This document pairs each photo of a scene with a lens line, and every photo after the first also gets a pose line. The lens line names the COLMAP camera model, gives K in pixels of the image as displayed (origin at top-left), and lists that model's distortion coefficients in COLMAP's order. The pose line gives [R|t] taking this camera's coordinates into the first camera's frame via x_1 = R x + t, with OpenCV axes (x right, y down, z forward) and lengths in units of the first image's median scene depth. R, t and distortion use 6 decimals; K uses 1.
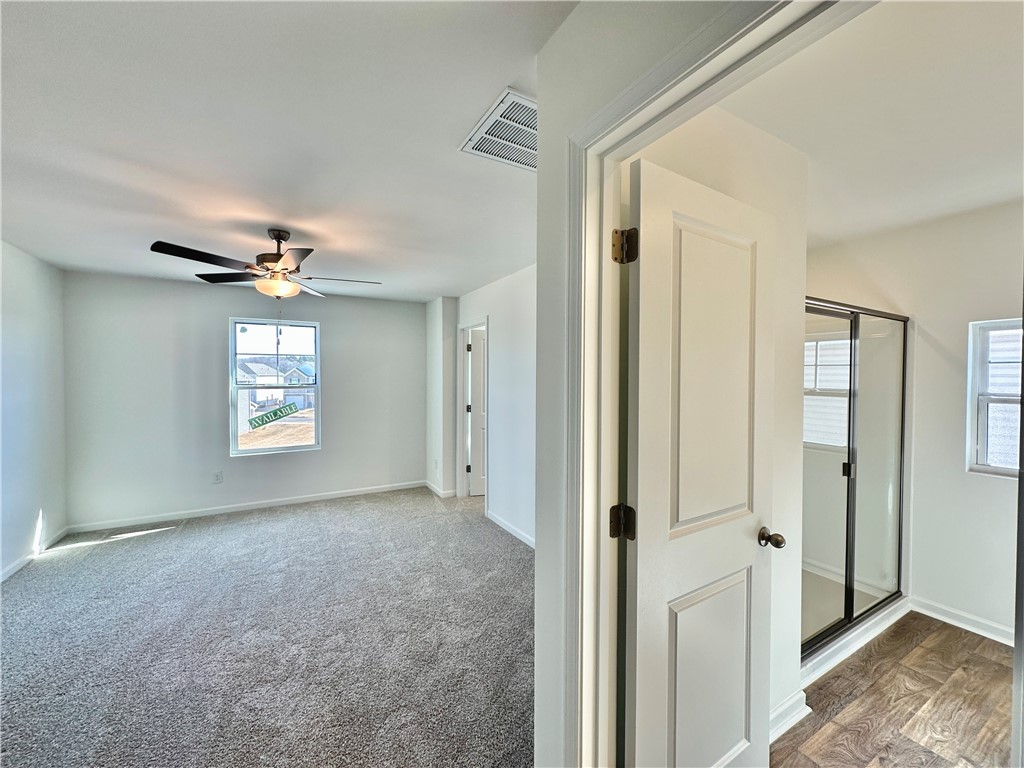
lens RADIAL K [[411.1, 0, 512.0], [0, 411.1, 384.0], [0, 0, 1]] dist [0.009086, -0.000192]
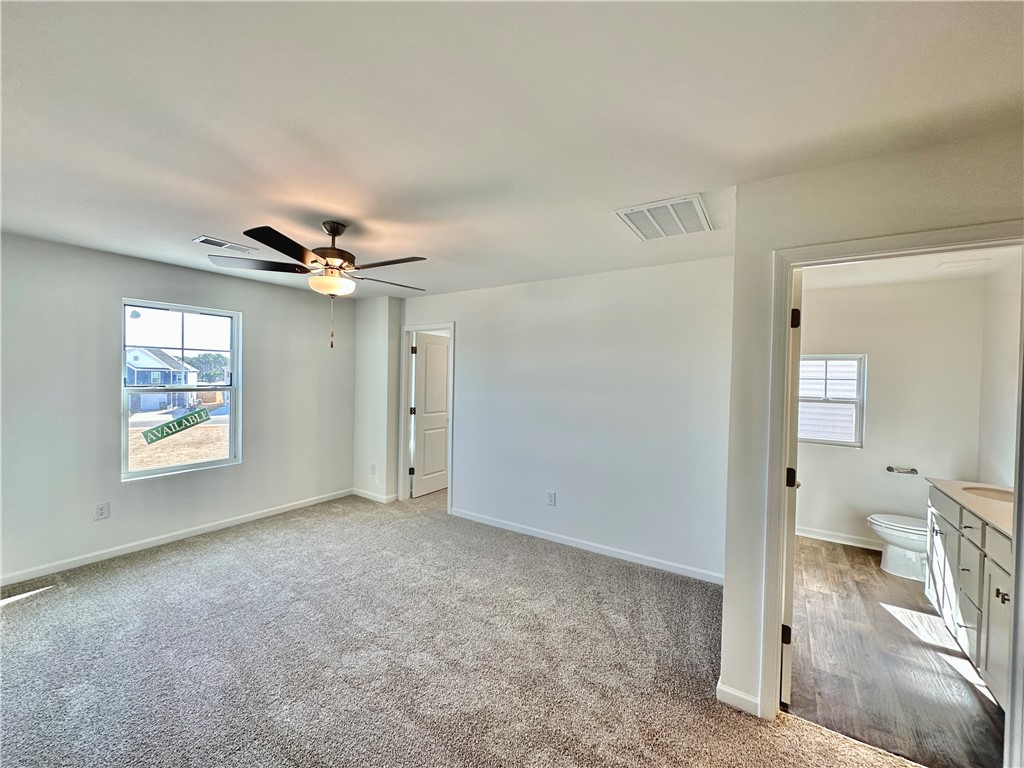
lens RADIAL K [[411.1, 0, 512.0], [0, 411.1, 384.0], [0, 0, 1]] dist [0.009086, -0.000192]
pose [[0.890555, 0.007431, 0.454816, -0.373057], [-0.009872, 0.999947, 0.002991, -0.012109], [-0.454769, -0.007154, 0.890581, -0.000381]]
